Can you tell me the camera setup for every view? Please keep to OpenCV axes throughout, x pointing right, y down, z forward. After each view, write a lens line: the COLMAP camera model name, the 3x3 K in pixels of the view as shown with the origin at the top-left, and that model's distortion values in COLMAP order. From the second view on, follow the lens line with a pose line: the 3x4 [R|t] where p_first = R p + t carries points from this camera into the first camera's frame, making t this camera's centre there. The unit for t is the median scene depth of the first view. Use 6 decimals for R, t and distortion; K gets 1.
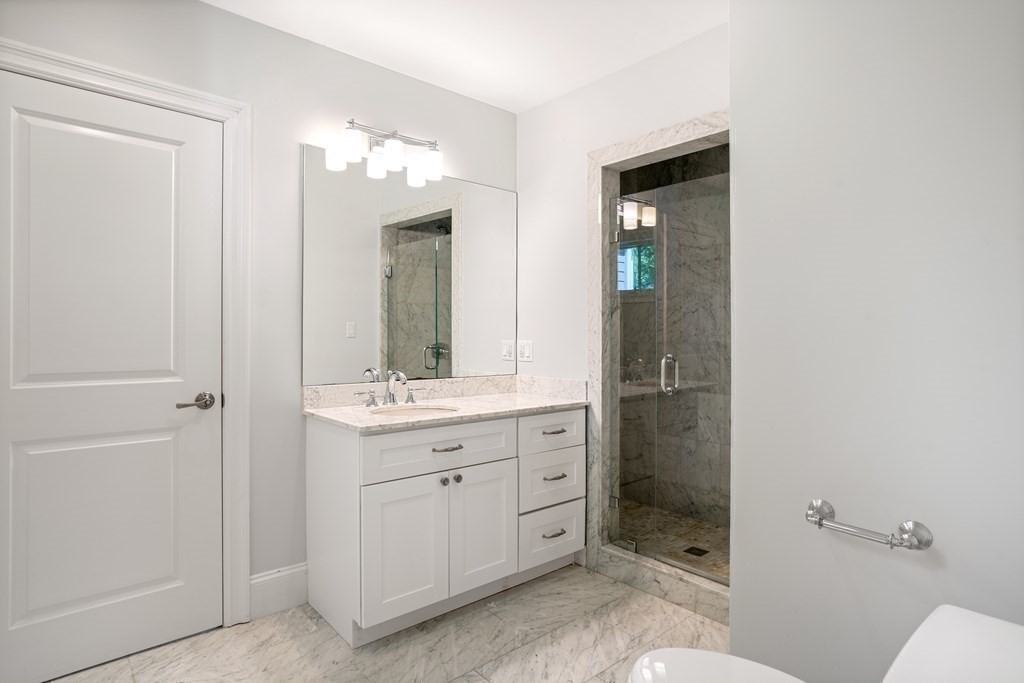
lens RADIAL K [[538.4, 0, 509.7], [0, 538.4, 341.3], [0, 0, 1]] dist [0.022929, 0.001366]
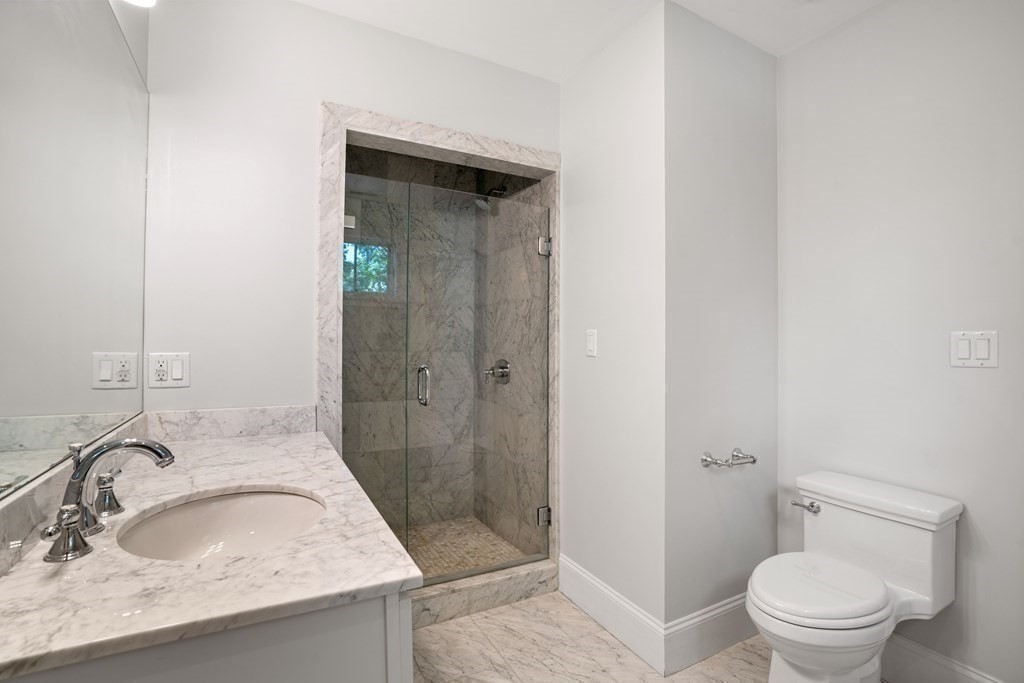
lens RADIAL K [[485.9, 0, 509.4], [0, 485.9, 339.2], [0, 0, 1]] dist [-0.016461, 0.017142]
pose [[0.260165, 0.003249, 0.965559, -0.504733], [0.002491, 0.999989, -0.004036, -0.016387], [-0.965561, 0.003455, 0.260154, 0.662730]]
